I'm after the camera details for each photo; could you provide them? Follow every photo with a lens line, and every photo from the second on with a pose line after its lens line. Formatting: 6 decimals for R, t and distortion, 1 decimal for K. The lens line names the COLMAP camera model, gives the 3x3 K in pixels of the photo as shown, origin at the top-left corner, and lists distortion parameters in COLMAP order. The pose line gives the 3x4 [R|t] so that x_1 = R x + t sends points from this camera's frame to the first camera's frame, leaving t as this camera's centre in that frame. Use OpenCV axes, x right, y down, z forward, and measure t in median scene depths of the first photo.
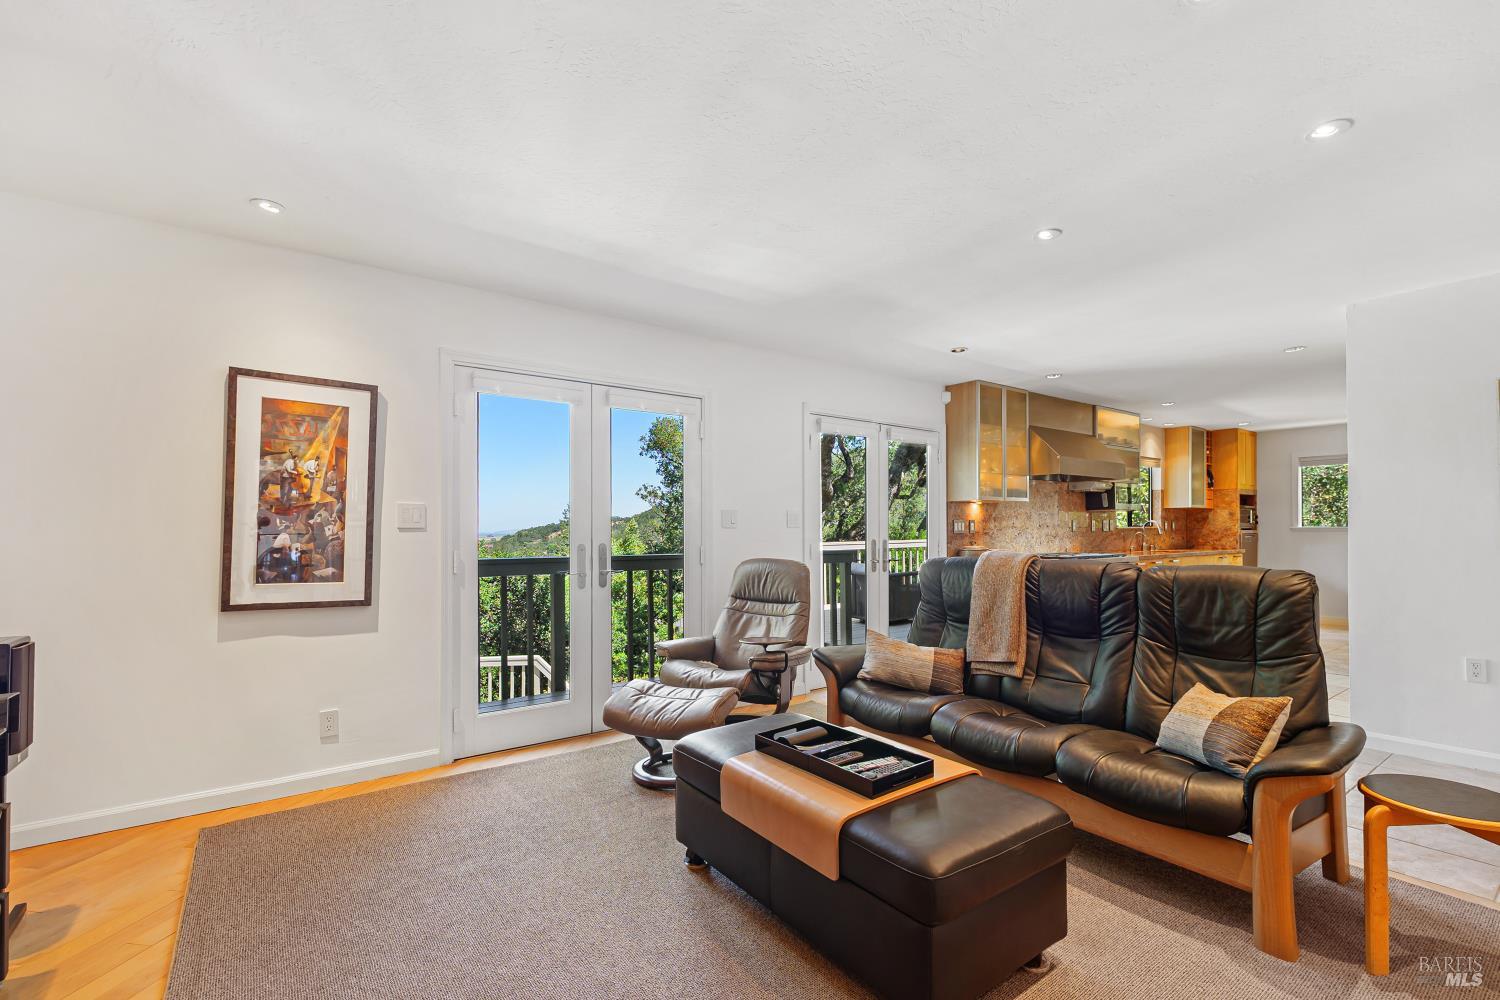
lens RADIAL K [[652.2, 0, 746.4], [0, 652.2, 515.0], [0, 0, 1]] dist [-0.010557, 0.000144]
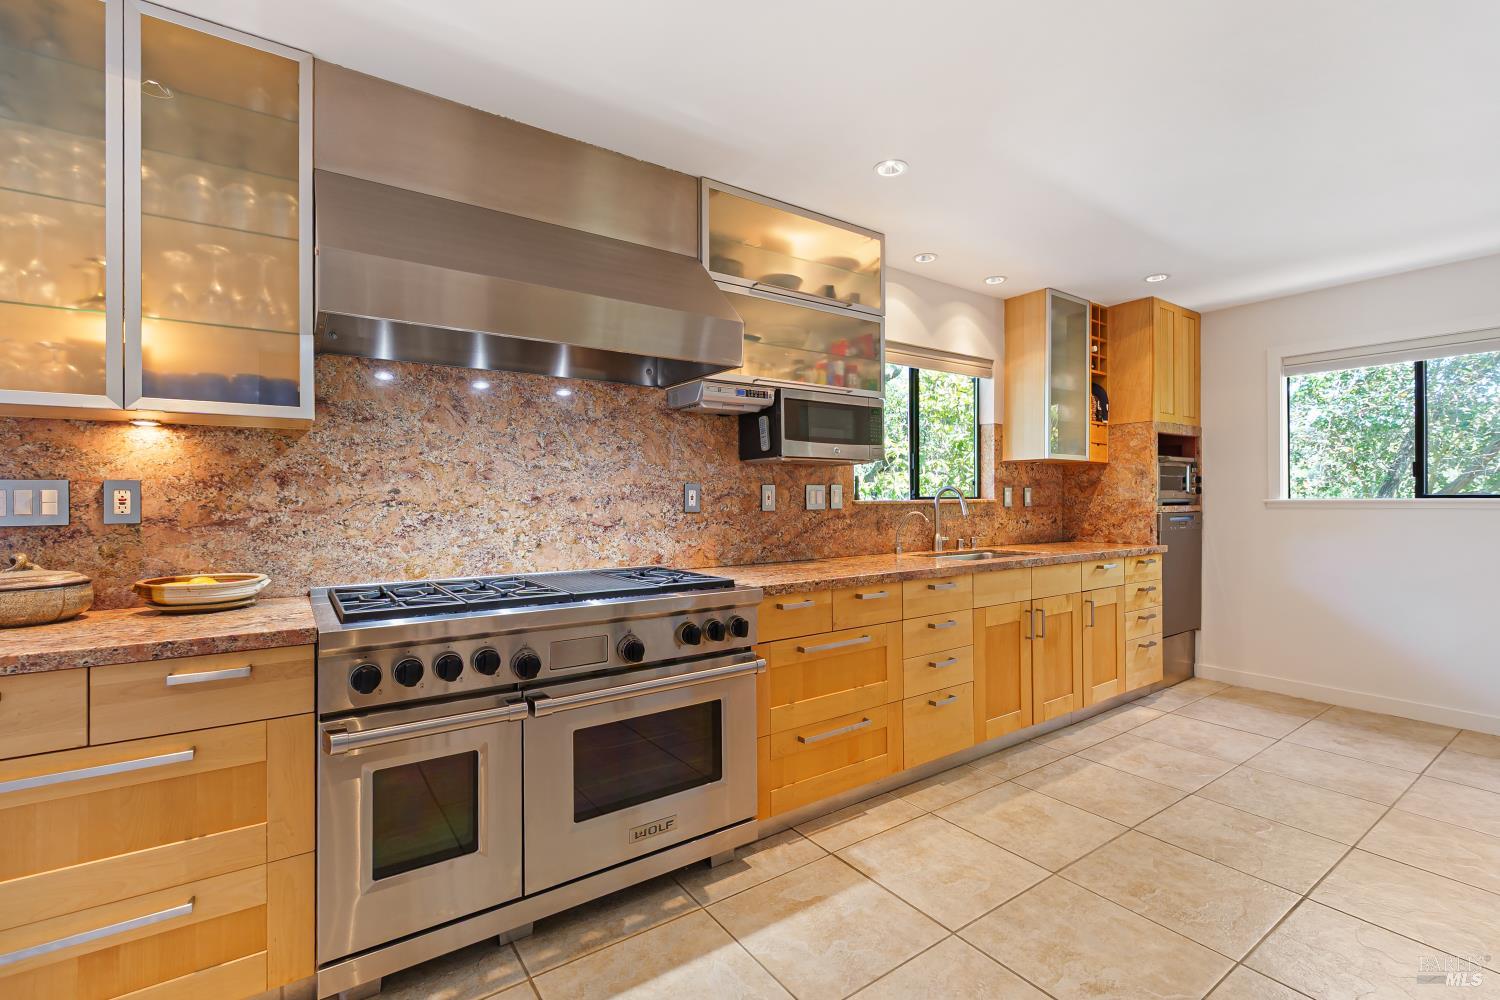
lens RADIAL K [[652.2, 0, 750.0], [0, 652.2, 492.5], [0, 0, 1]] dist [-0.010557, 0.000144]
pose [[0.999750, -0.003070, -0.022146, 0.461126], [0.003246, 0.999963, 0.007904, 0.008525], [0.022121, -0.007974, 0.999723, 0.498807]]
